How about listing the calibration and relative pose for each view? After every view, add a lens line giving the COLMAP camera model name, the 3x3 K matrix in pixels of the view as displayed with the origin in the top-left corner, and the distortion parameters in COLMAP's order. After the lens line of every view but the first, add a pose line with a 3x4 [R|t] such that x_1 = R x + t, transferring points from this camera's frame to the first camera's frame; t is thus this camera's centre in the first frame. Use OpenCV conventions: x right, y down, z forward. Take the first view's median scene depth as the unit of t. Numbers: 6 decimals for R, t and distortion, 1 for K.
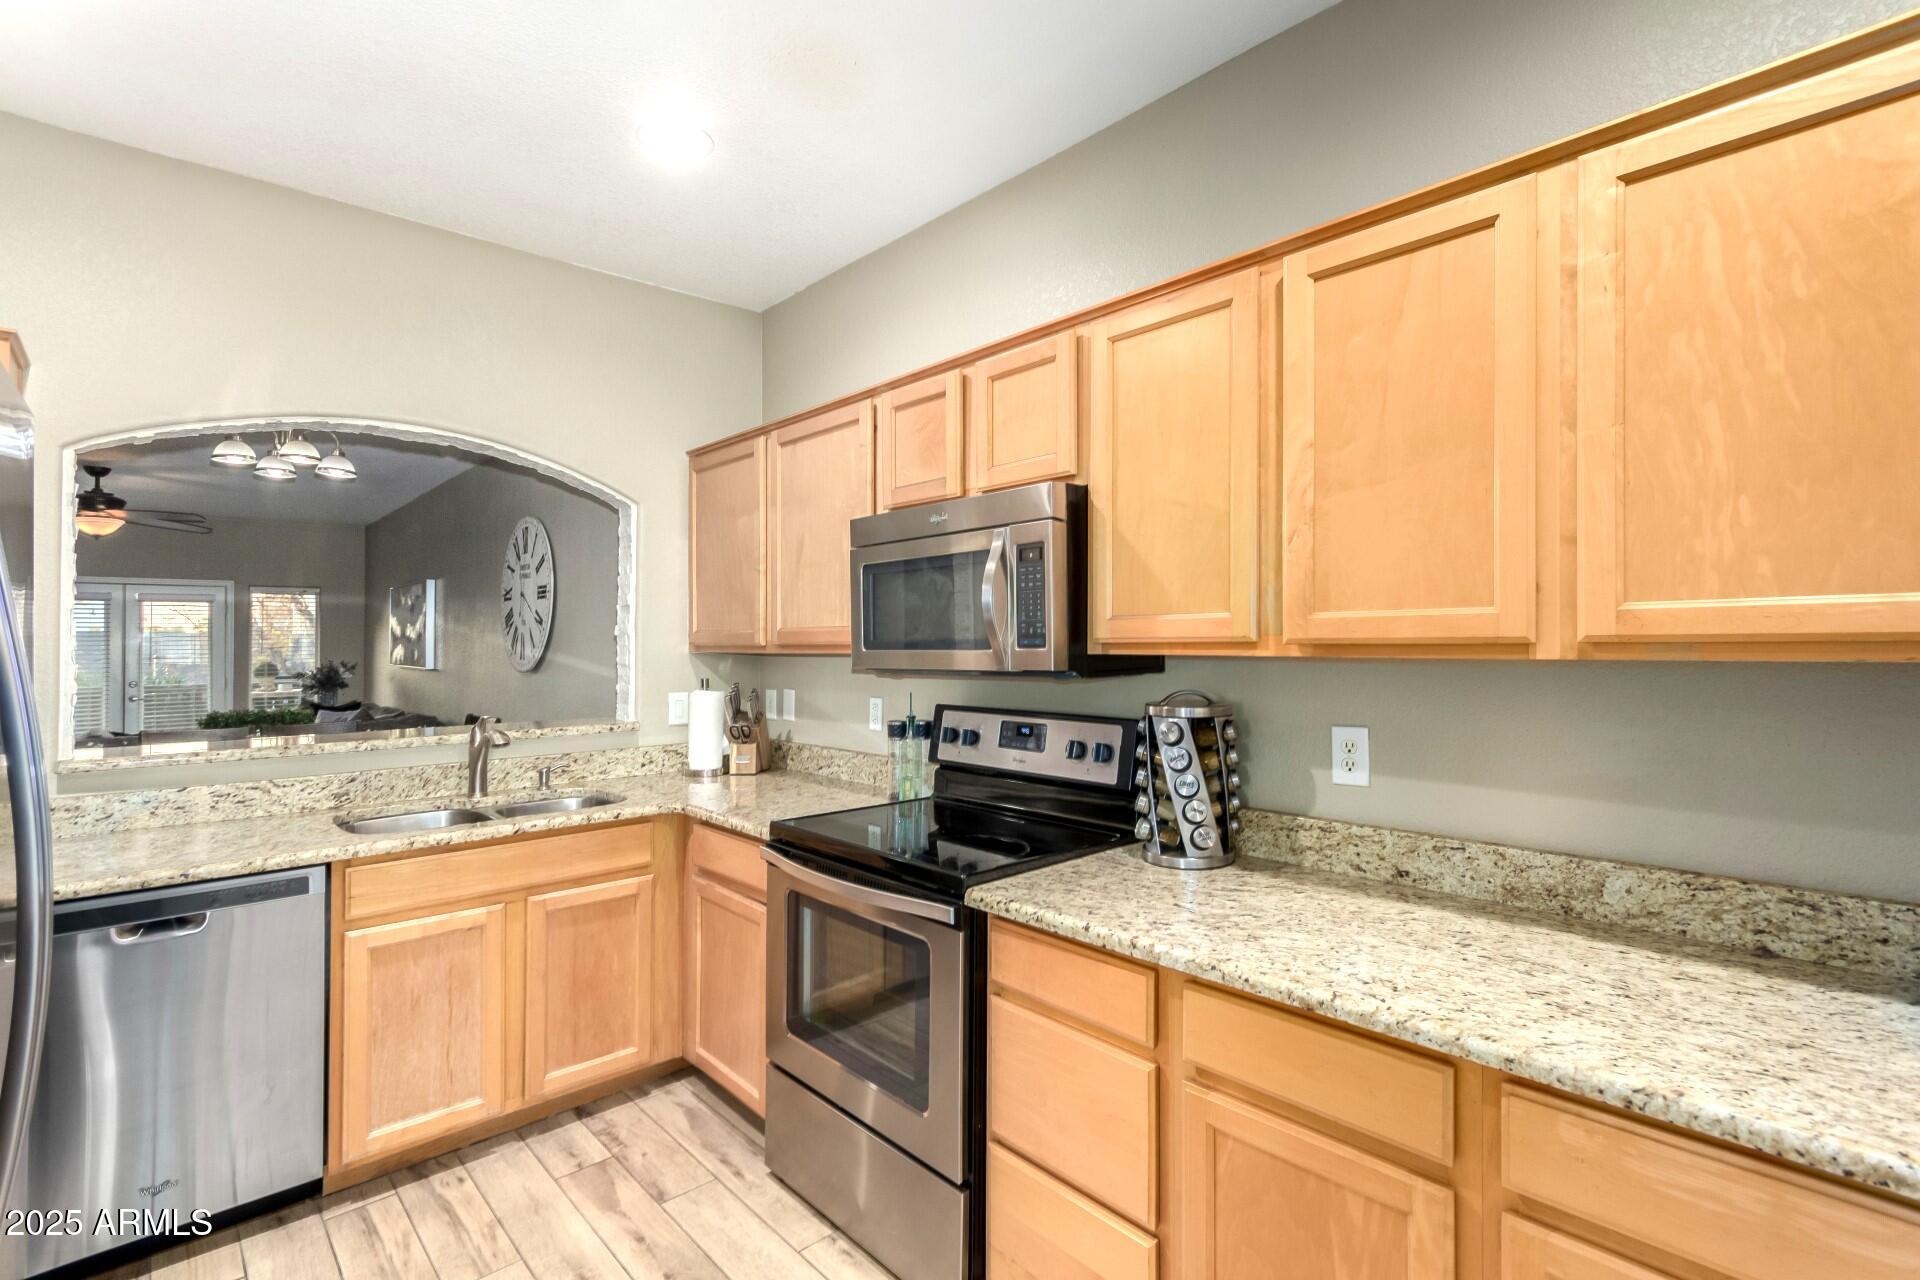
lens RADIAL K [[889.3, 0, 966.8], [0, 889.3, 638.9], [0, 0, 1]] dist [-0.012591, 0.010809]
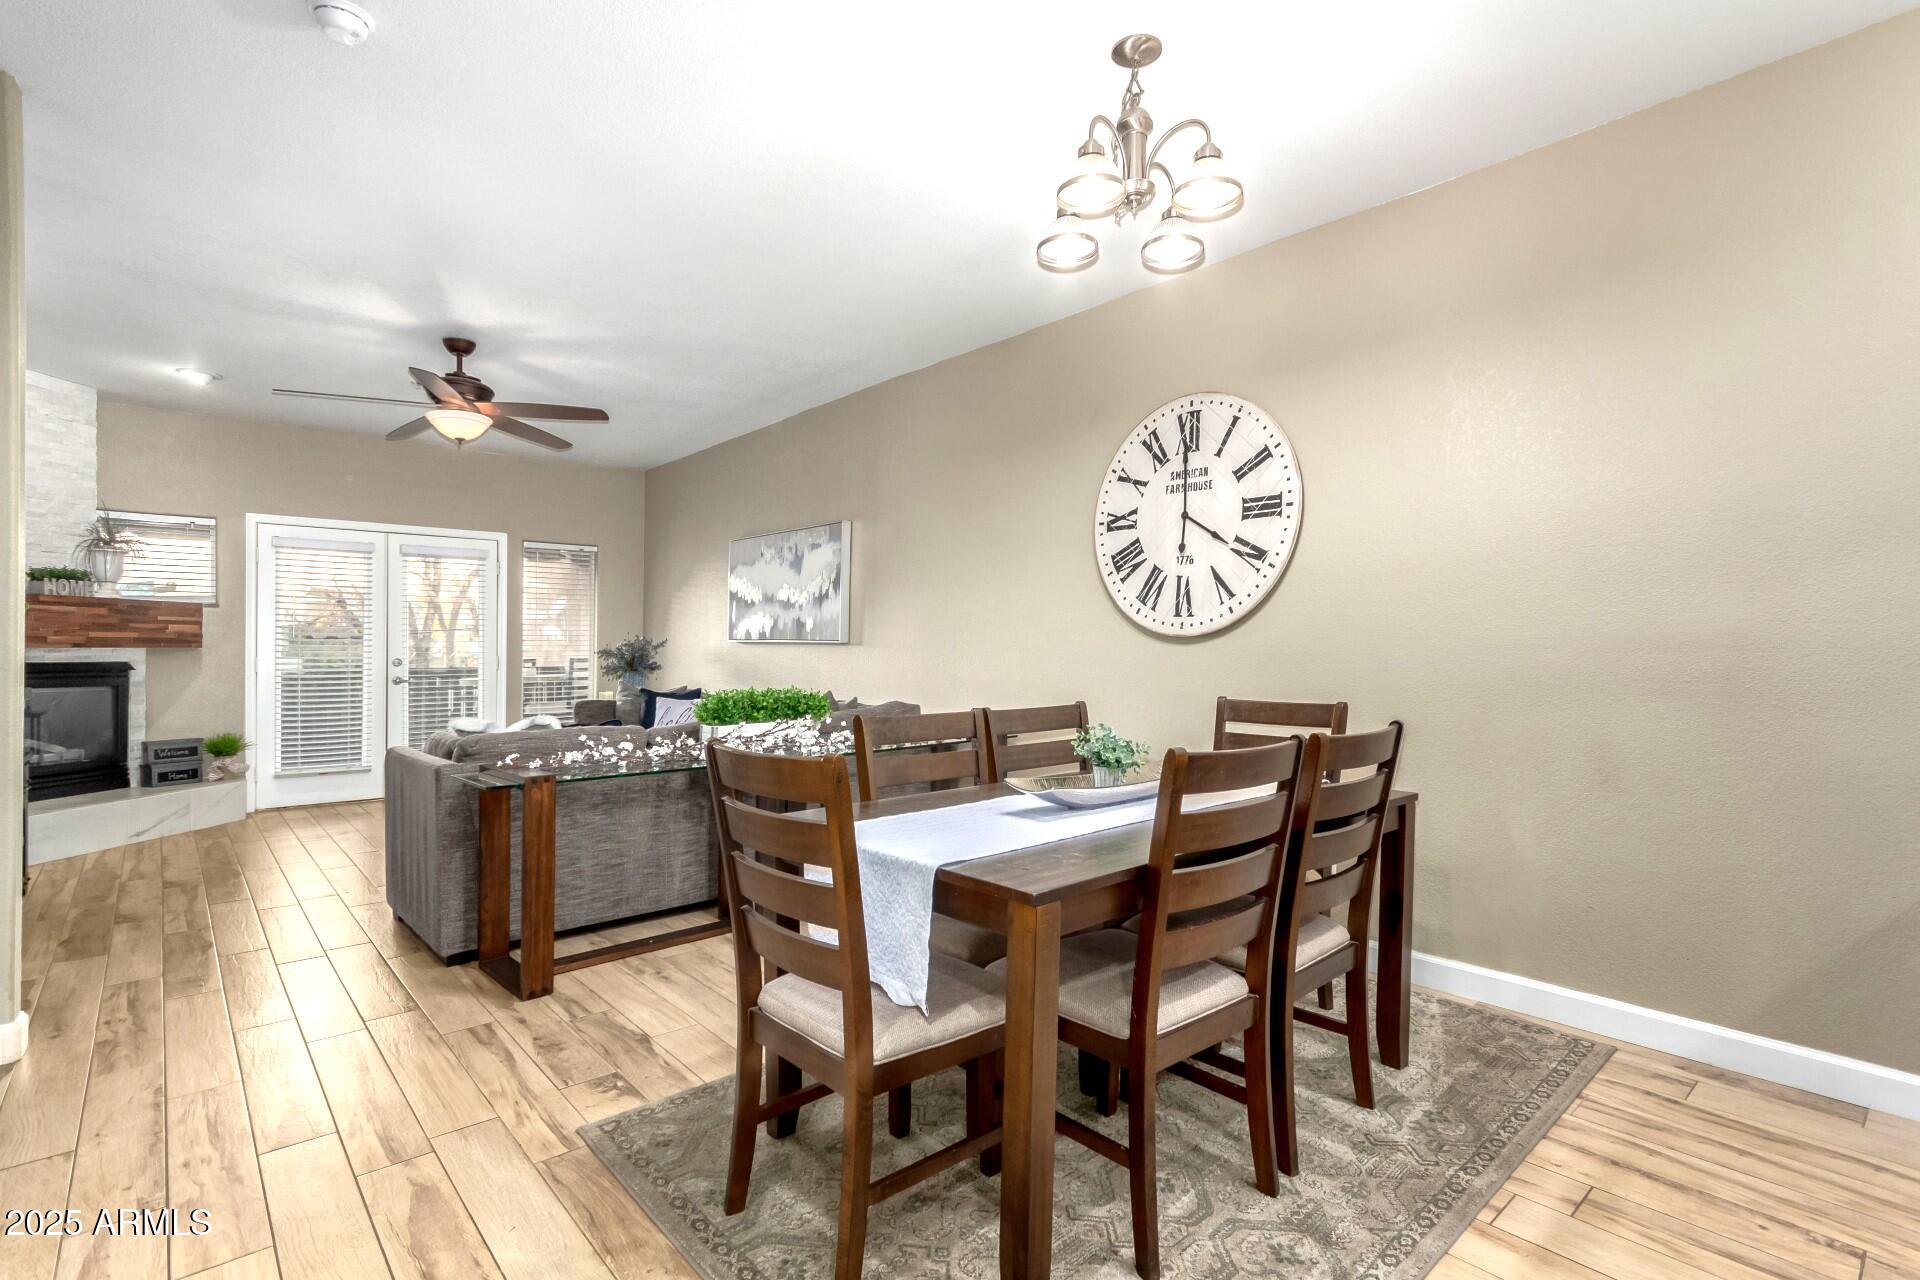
lens RADIAL K [[889.3, 0, 966.8], [0, 889.3, 638.9], [0, 0, 1]] dist [-0.012591, 0.010809]
pose [[0.999840, 0.009848, -0.014963, -1.667717], [-0.009925, 0.999938, -0.005084, 0.113627], [0.014912, 0.005232, 0.999875, 0.915936]]
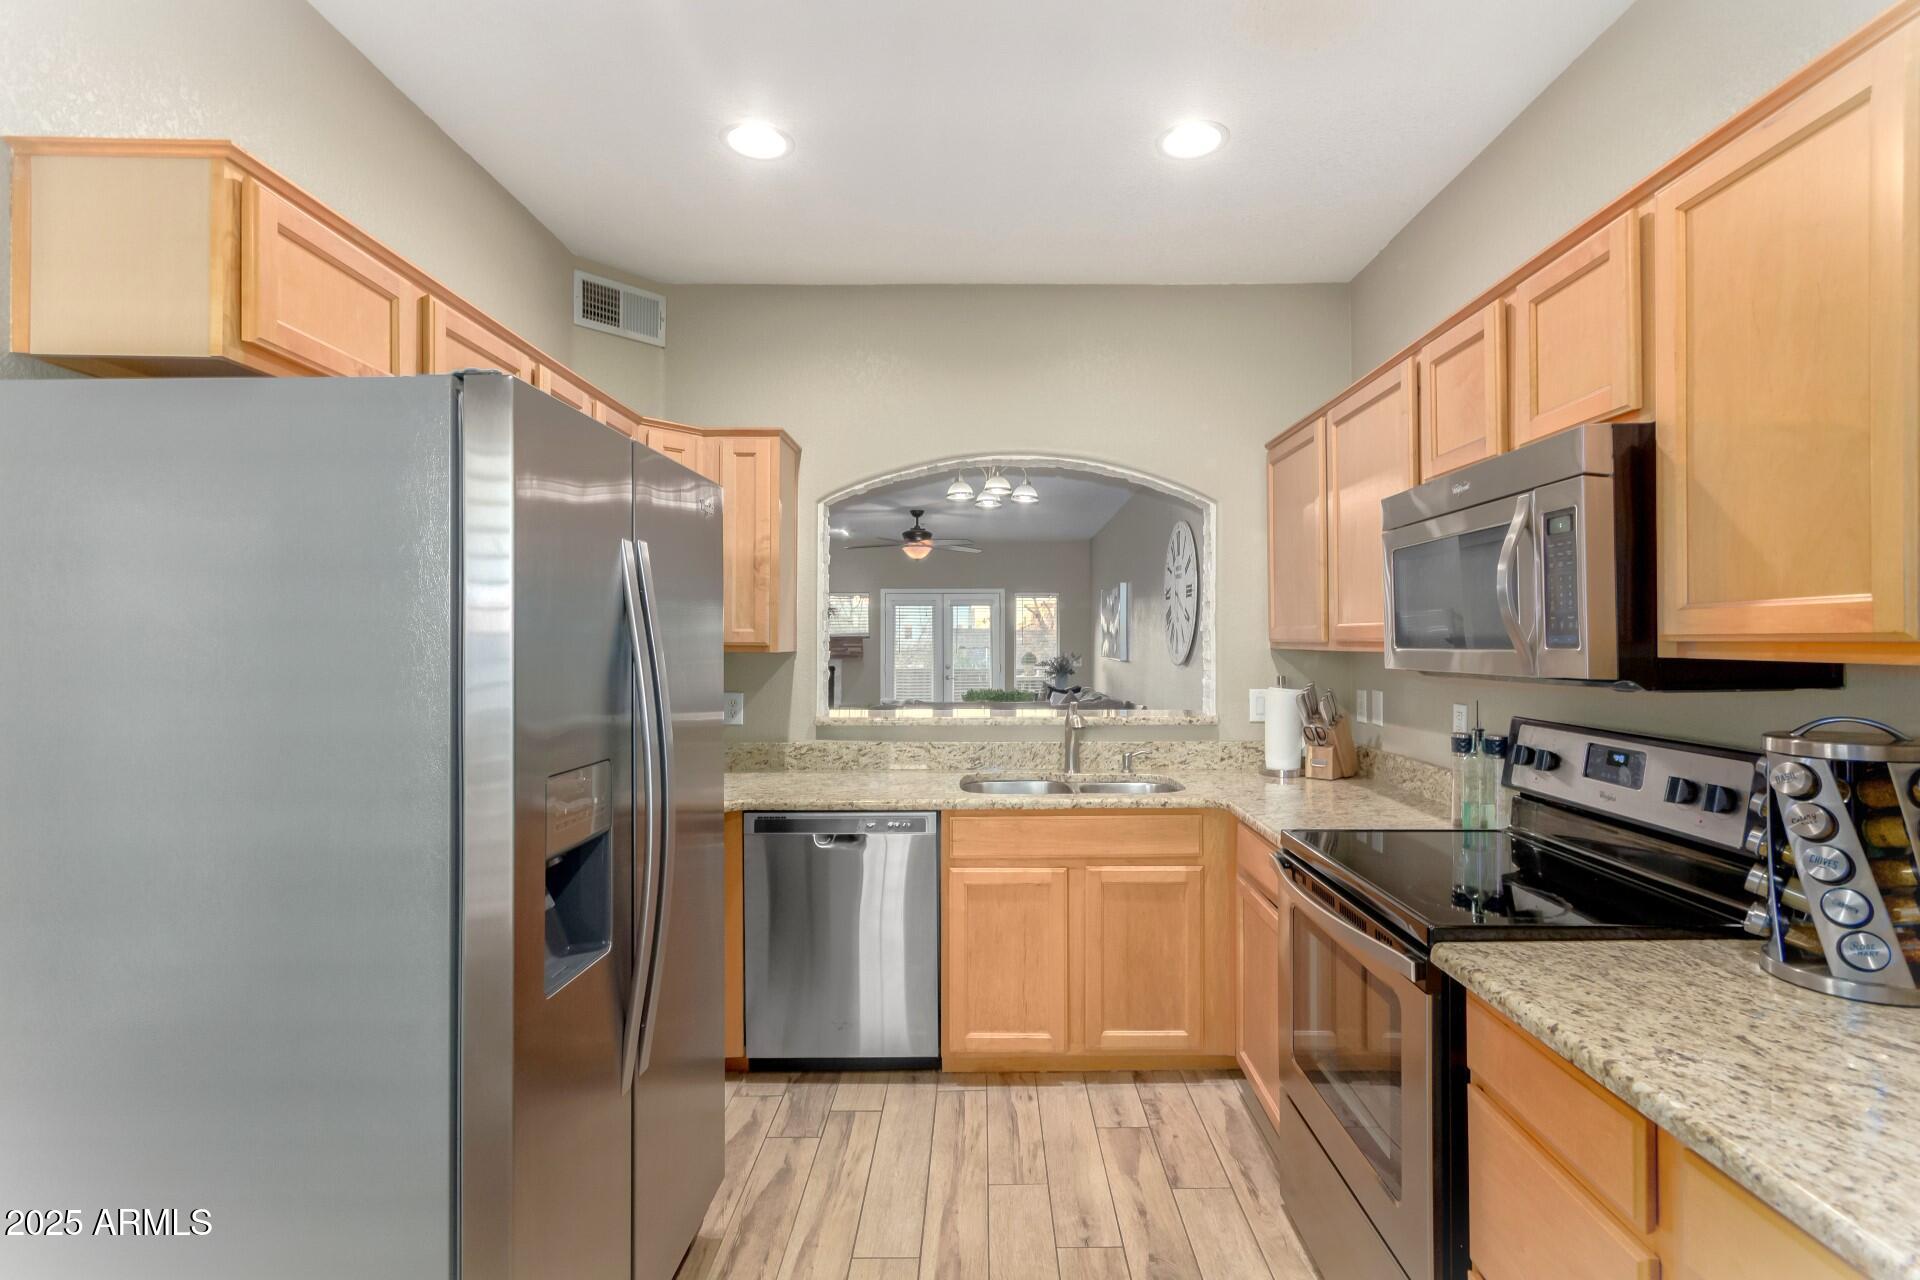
lens RADIAL K [[900.2, 0, 997.9], [0, 900.2, 633.4], [0, 0, 1]] dist [0.000278, 0.000781]
pose [[0.744586, 0.001579, -0.667525, 0.181402], [-0.002448, 0.999997, -0.000366, -0.000648], [0.667522, 0.001907, 0.744588, 0.085485]]
